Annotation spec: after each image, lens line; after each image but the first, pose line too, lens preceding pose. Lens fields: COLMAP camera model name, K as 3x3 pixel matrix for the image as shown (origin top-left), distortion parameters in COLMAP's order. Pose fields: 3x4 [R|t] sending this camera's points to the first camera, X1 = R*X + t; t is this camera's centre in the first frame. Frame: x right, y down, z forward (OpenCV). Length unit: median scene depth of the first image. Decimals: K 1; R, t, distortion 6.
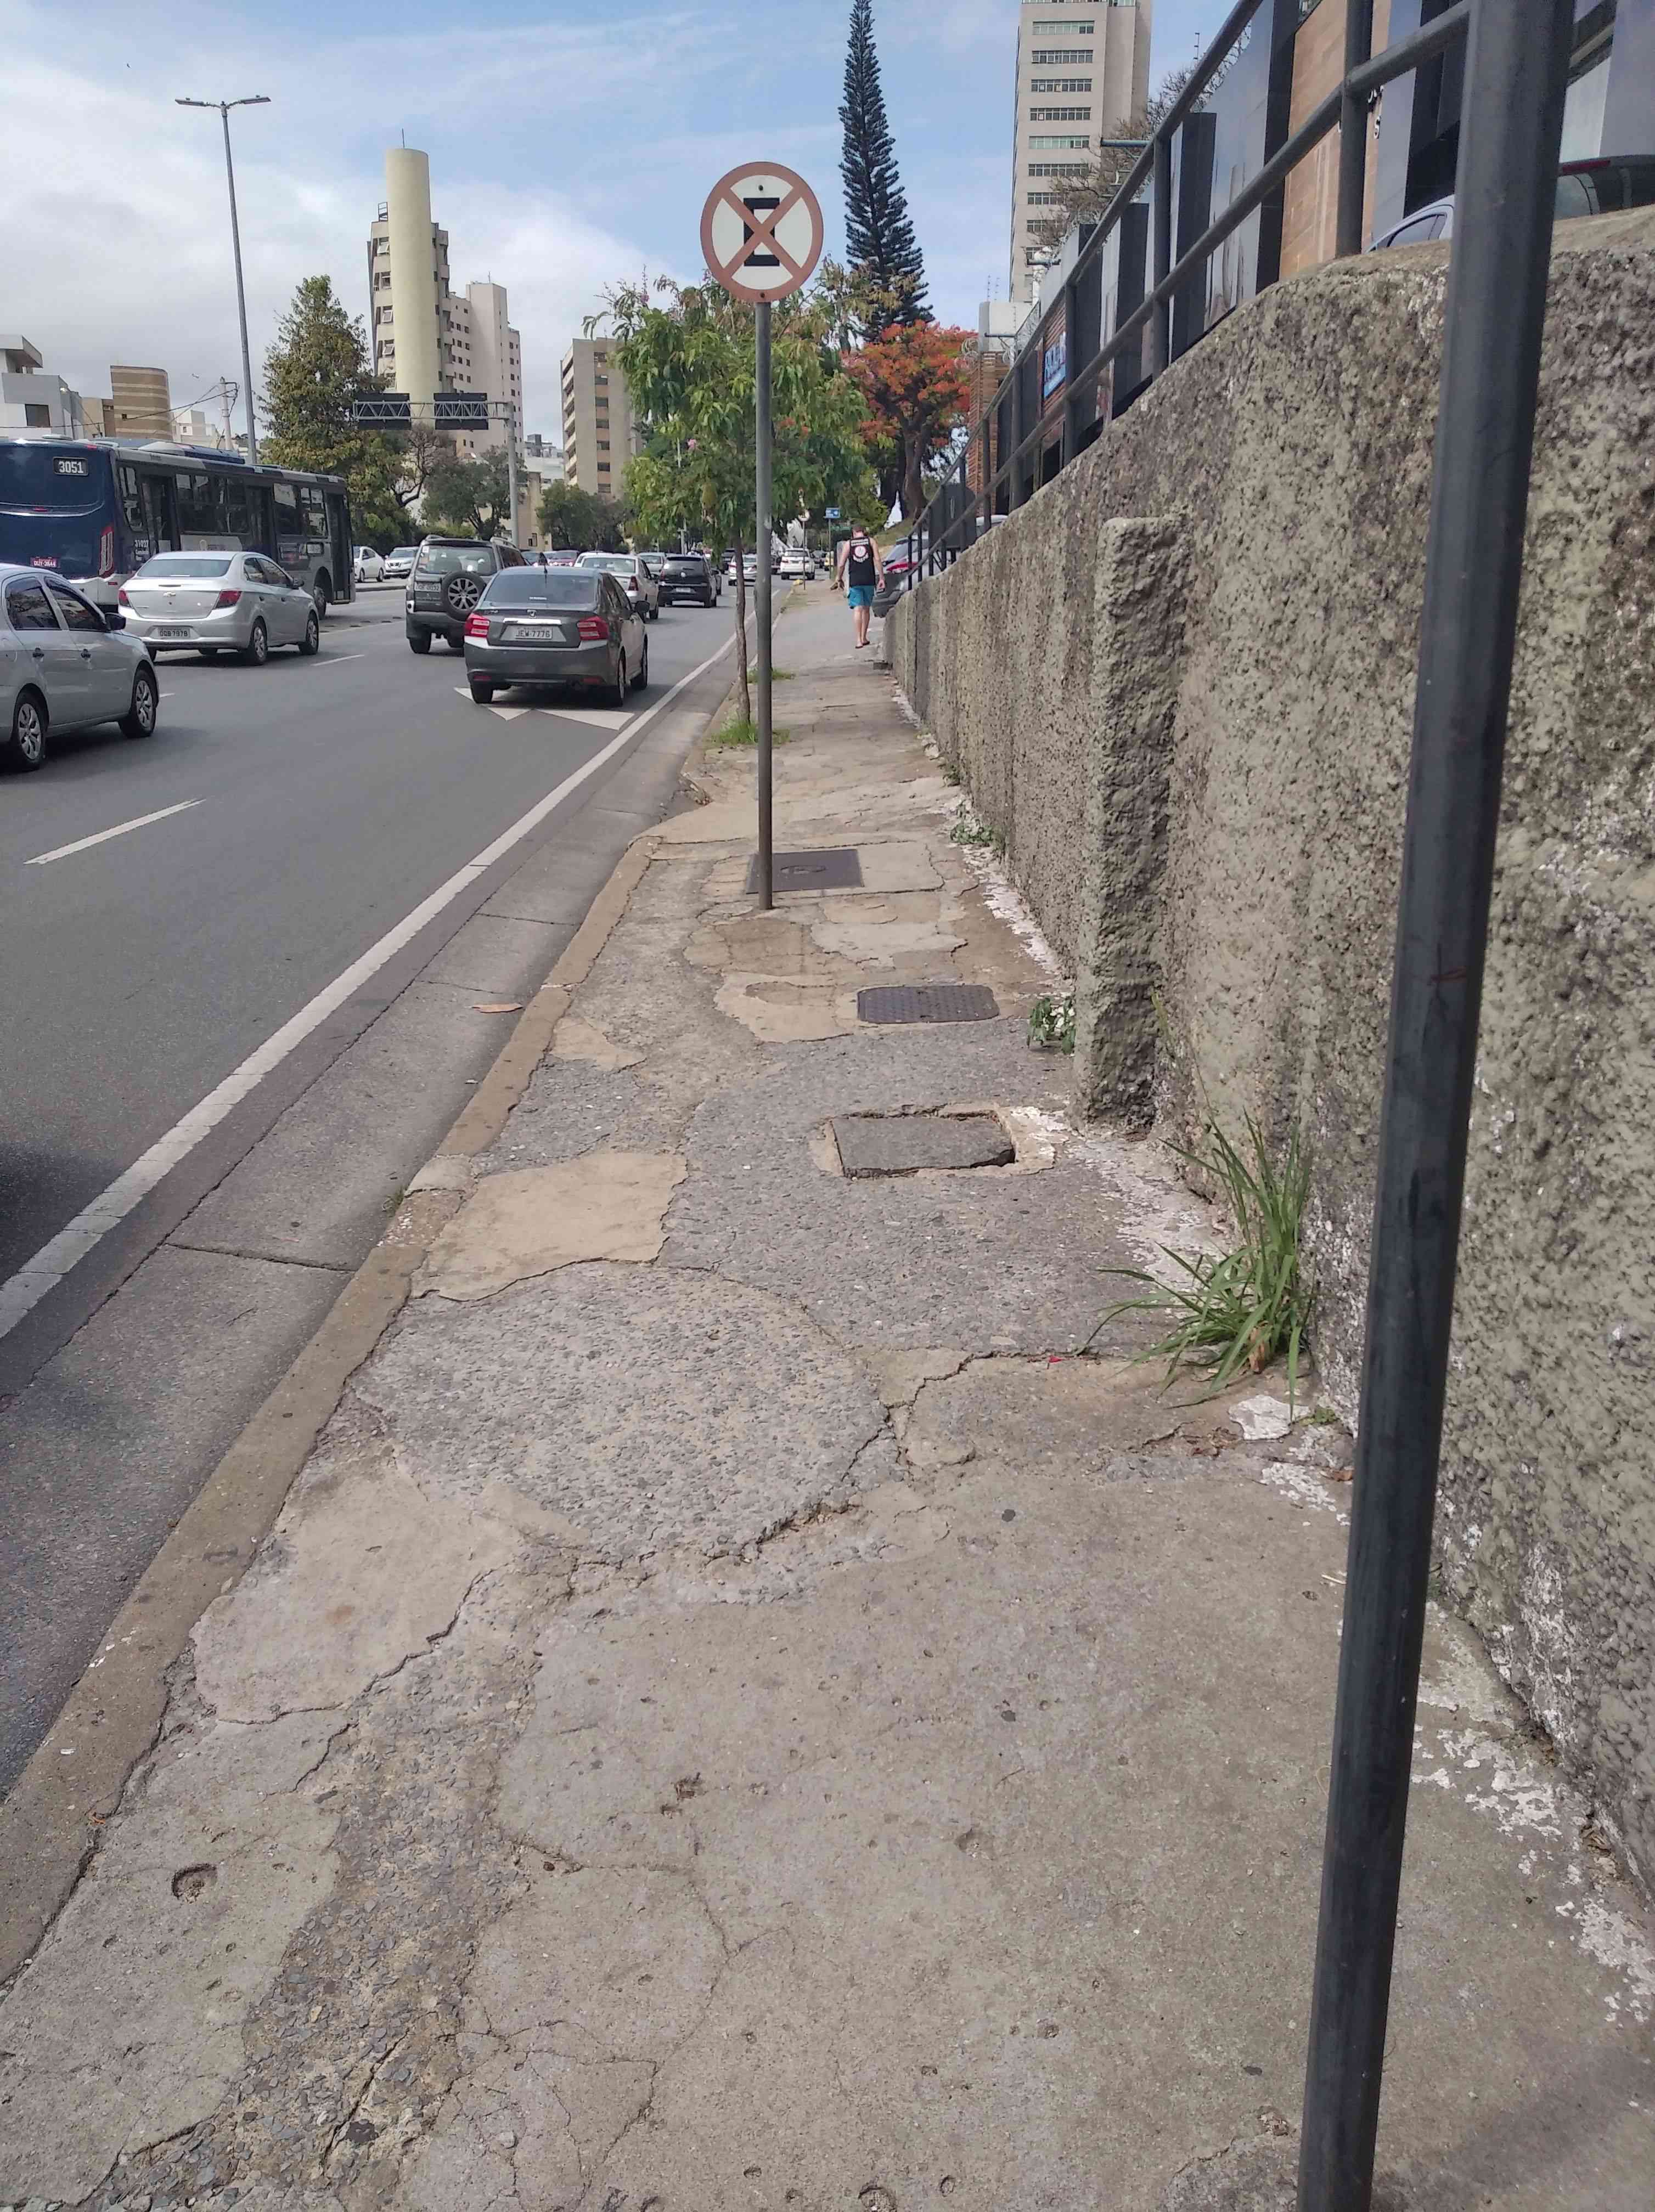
lens RADIAL K [[1679.8, 0, 879.3], [0, 1679.8, 1104.3], [0, 0, 1]] dist [0.007935, 0.001116]
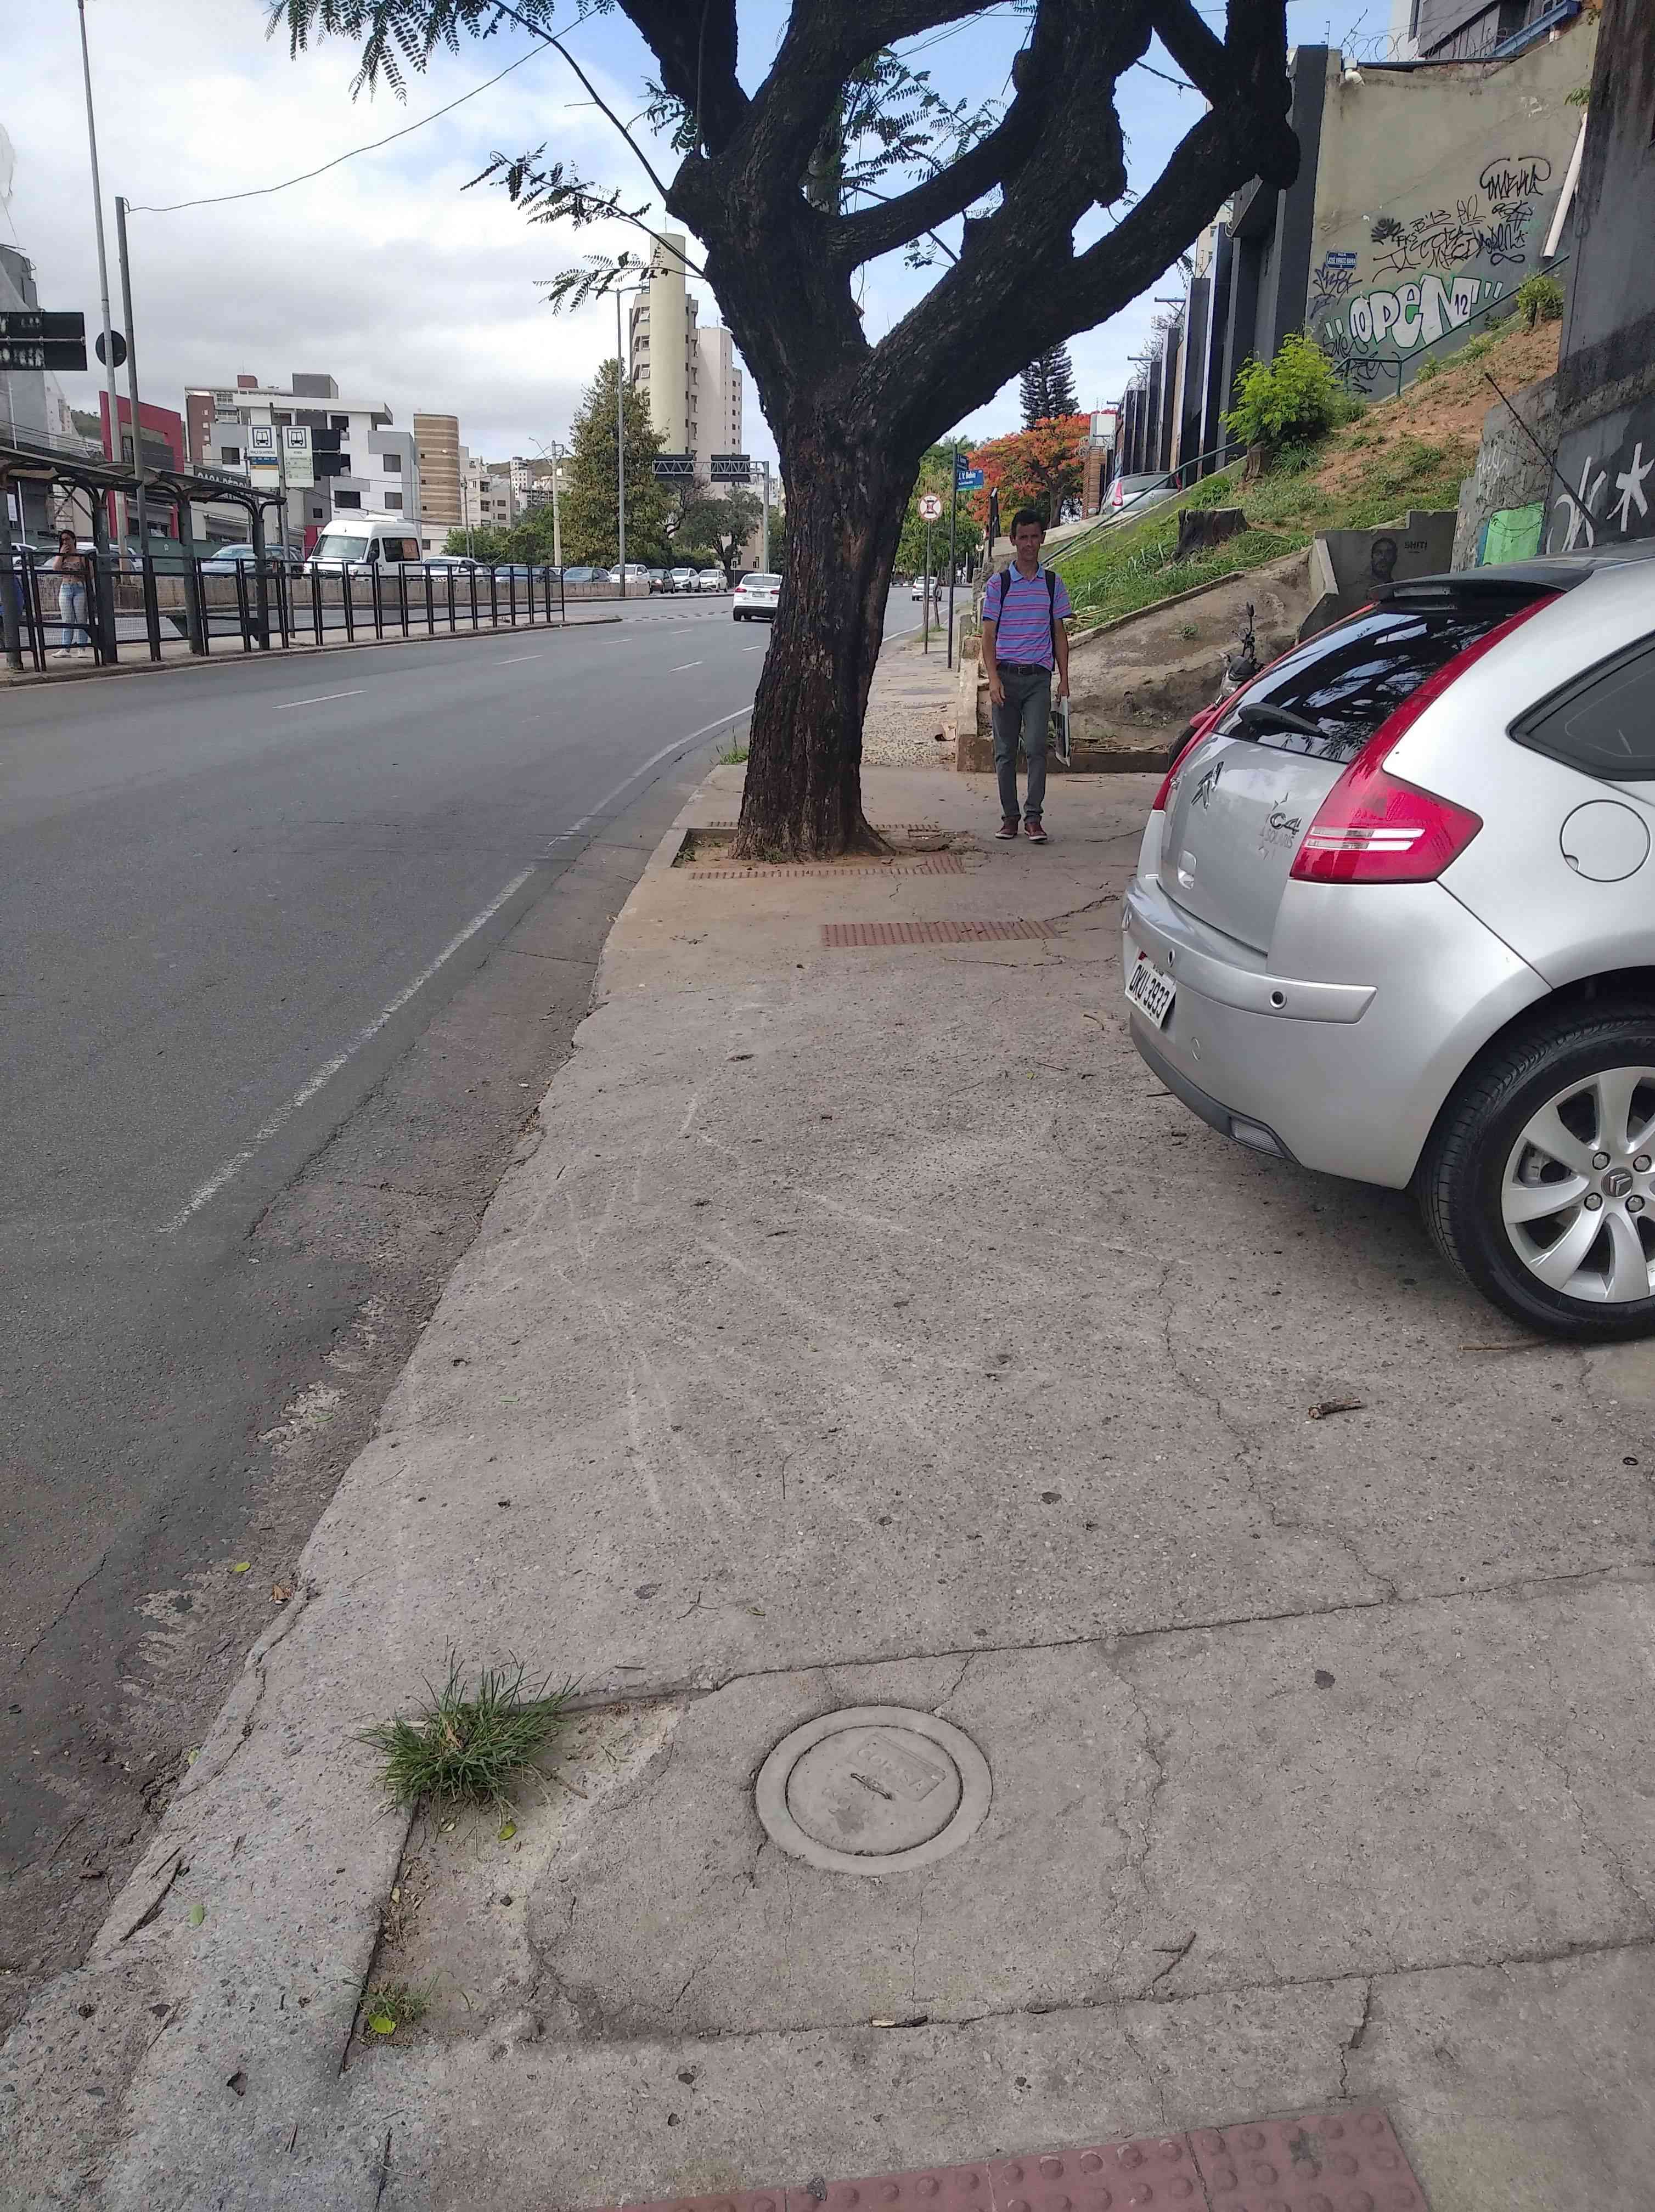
lens RADIAL K [[1696.3, 0, 868.2], [0, 1696.3, 1138.7], [0, 0, 1]] dist [0.034083, -0.078238]
pose [[0.993235, 0.045180, -0.106970, 0.025471], [-0.044965, 0.998979, 0.004420, 0.092261], [0.107061, 0.000419, 0.994252, -0.277946]]
